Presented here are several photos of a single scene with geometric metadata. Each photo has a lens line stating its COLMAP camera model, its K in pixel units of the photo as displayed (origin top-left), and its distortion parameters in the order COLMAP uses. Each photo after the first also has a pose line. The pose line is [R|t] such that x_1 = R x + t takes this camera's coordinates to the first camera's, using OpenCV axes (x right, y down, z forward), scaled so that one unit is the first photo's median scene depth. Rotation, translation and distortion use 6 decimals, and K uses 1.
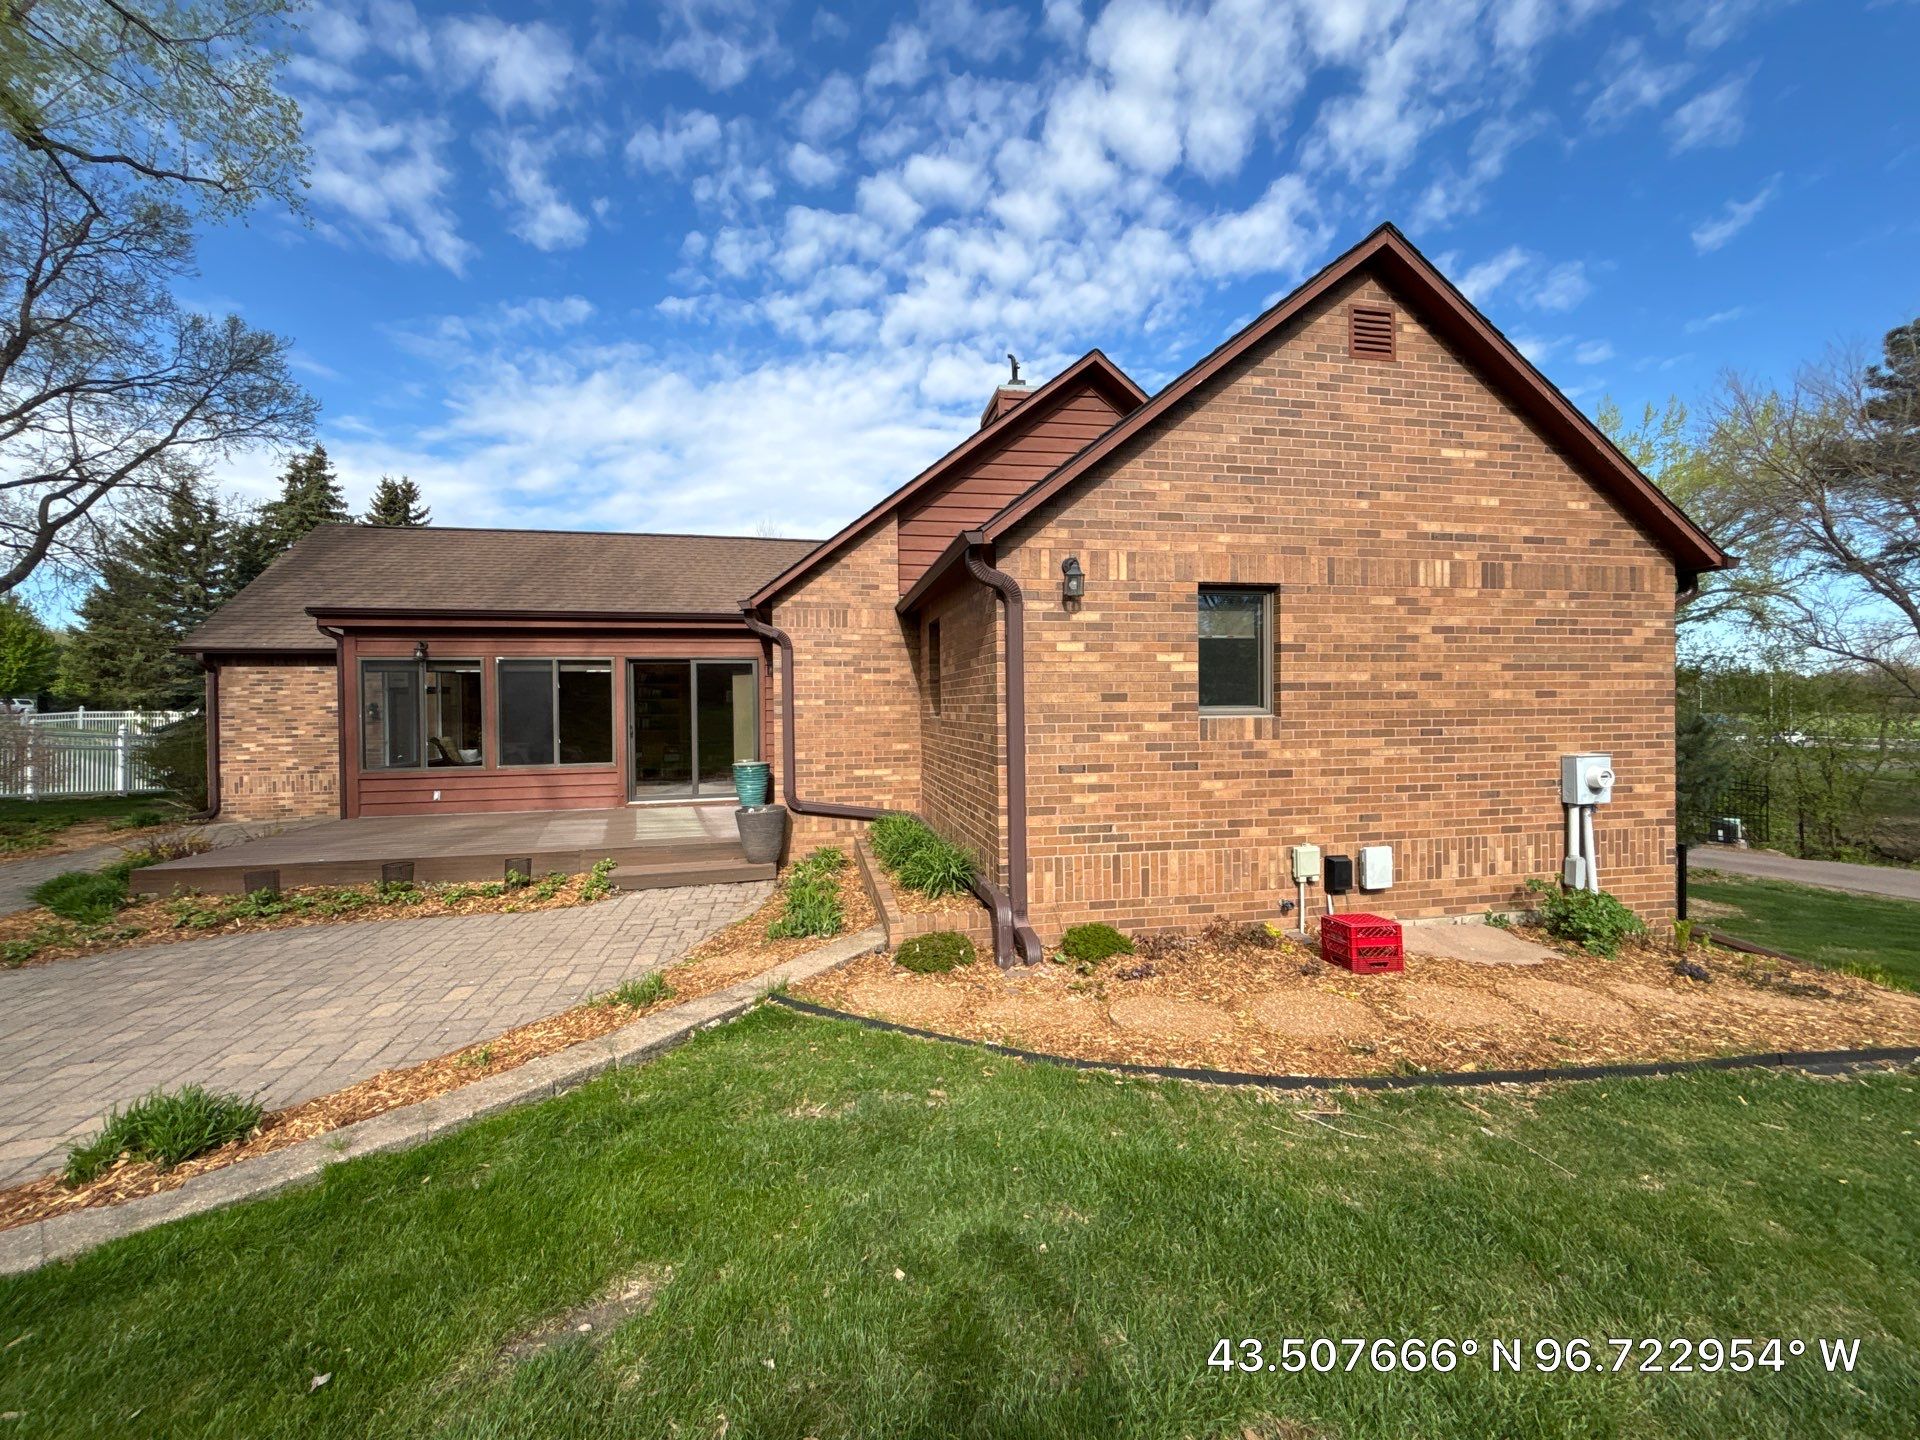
lens RADIAL K [[762.4, 0, 955.9], [0, 762.4, 716.4], [0, 0, 1]] dist [-0.000804, -0.000110]
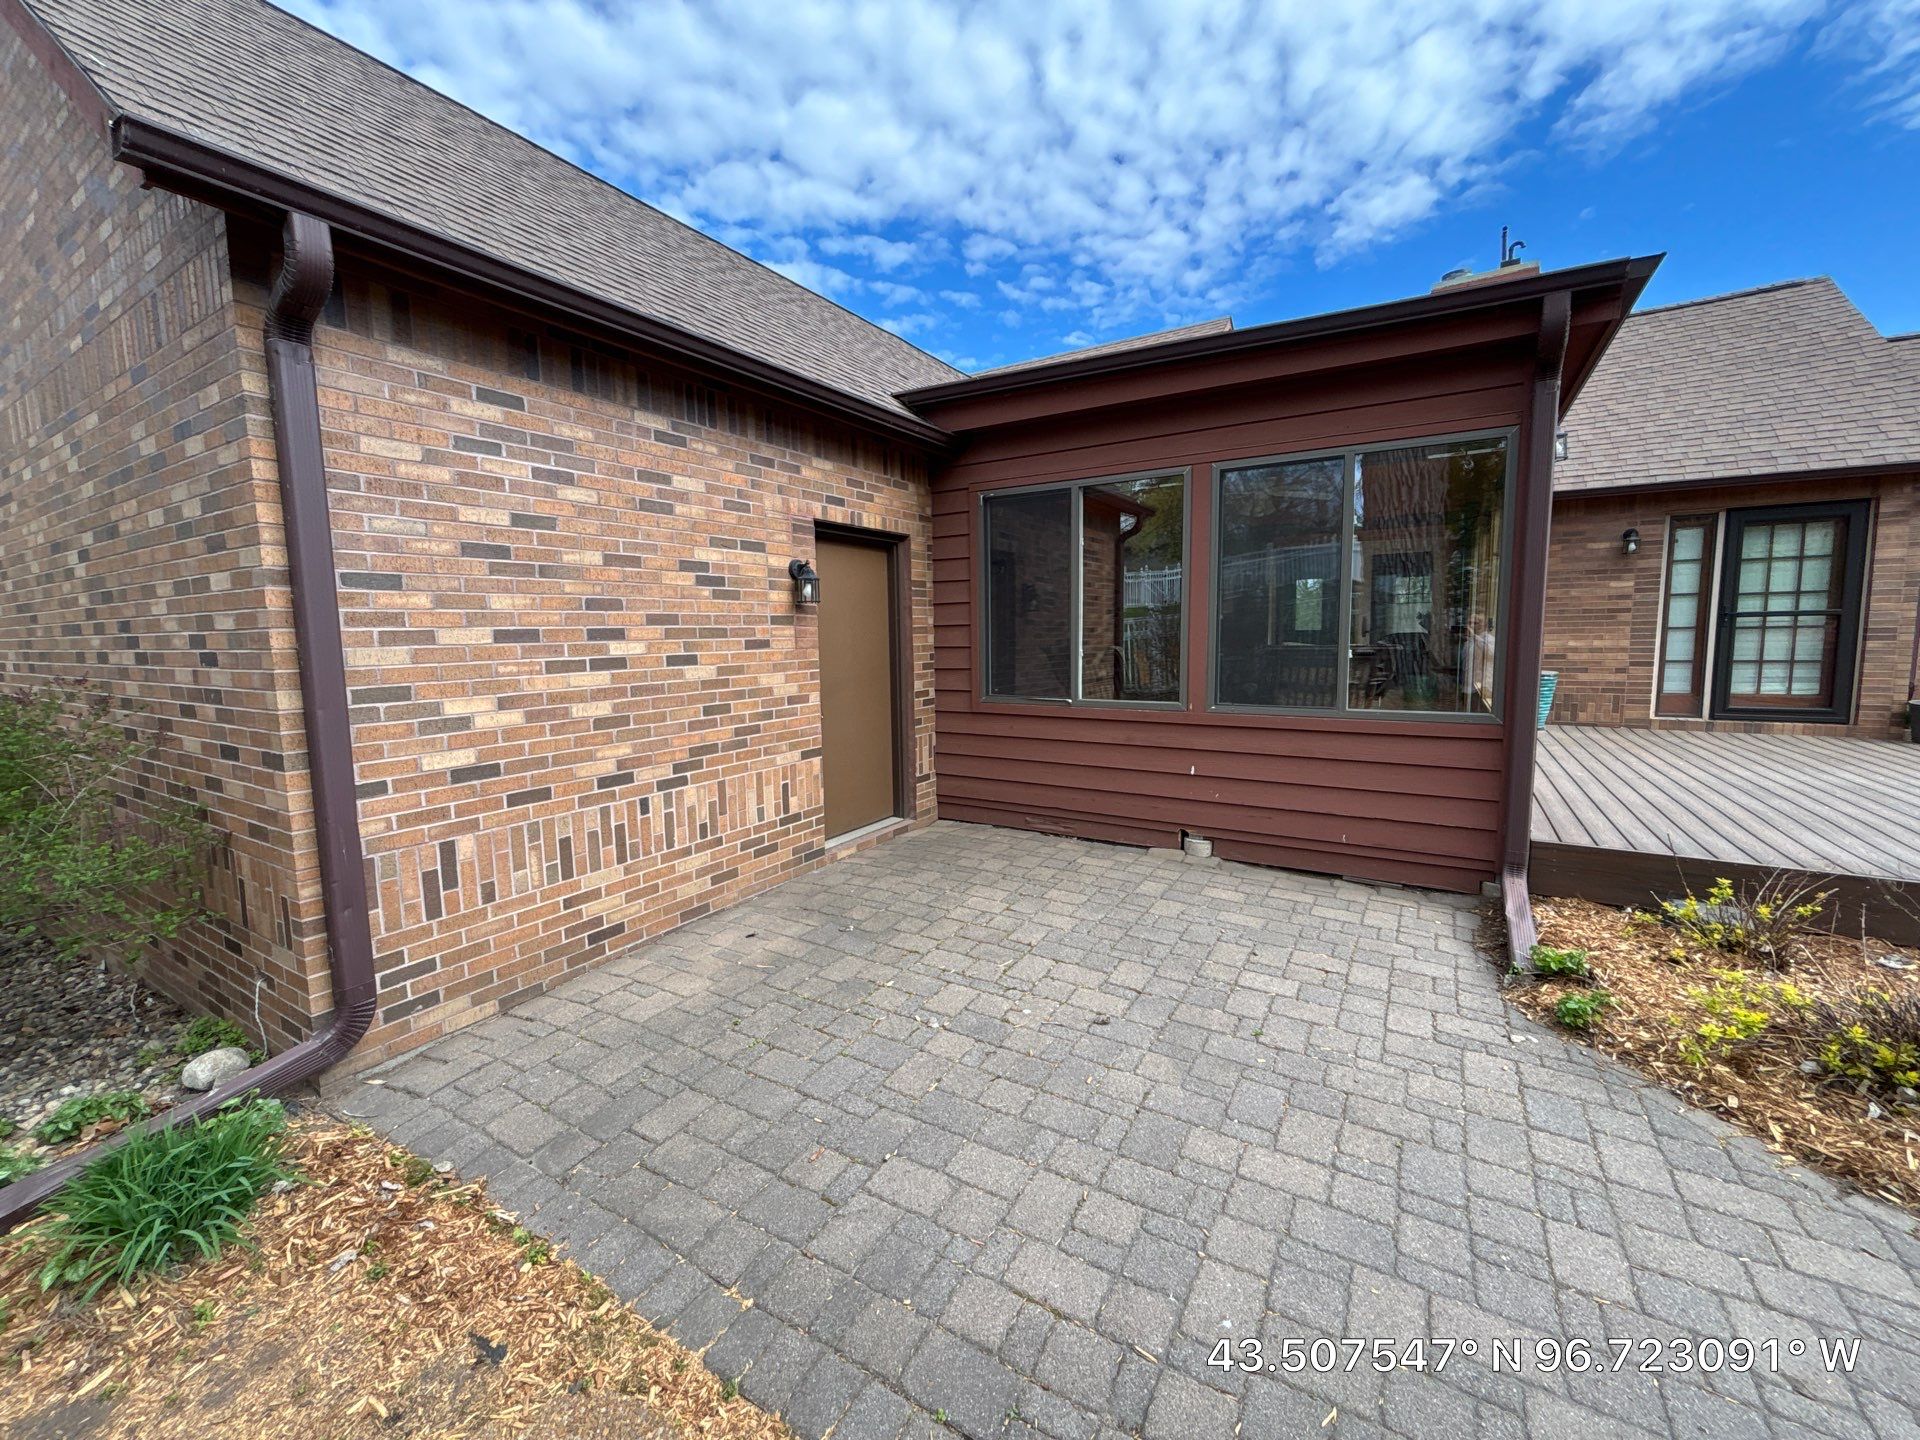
lens RADIAL K [[766.5, 0, 955.3], [0, 766.5, 714.6], [0, 0, 1]] dist [-0.000041, 0.000696]
pose [[0.686472, -0.075160, 0.723261, -1.586810], [0.015877, 0.995956, 0.088428, 0.035403], [-0.726983, -0.049220, 0.684889, 1.162916]]
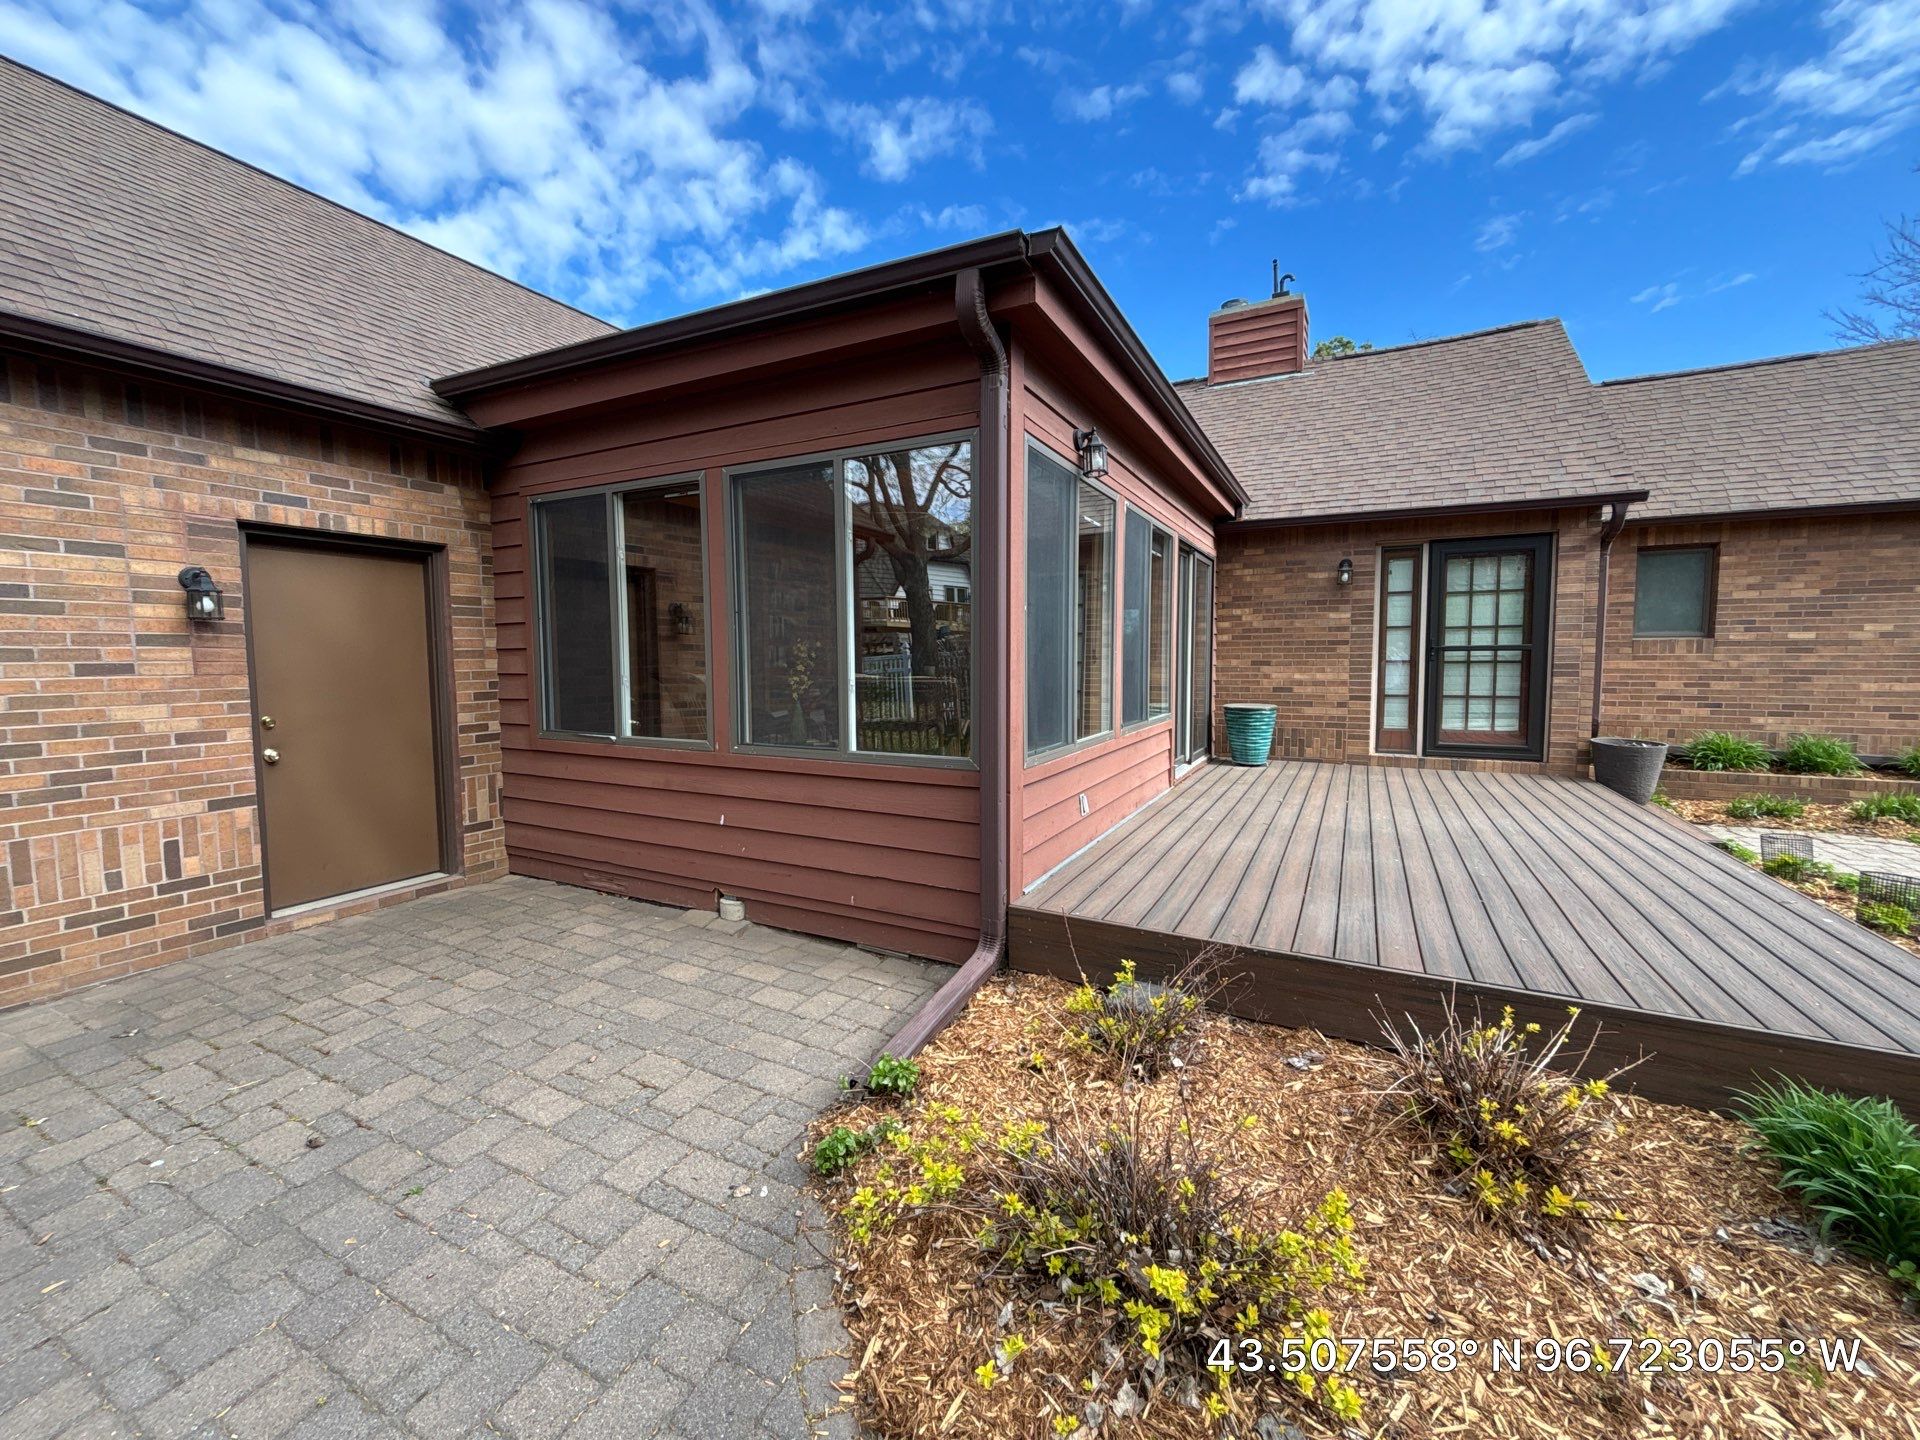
lens RADIAL K [[766.5, 0, 957.3], [0, 766.5, 714.1], [0, 0, 1]] dist [-0.000041, 0.000696]
pose [[0.632146, -0.047128, 0.773415, -1.323316], [0.006257, 0.998427, 0.055725, 0.035472], [-0.774824, -0.030387, 0.631446, 0.985959]]
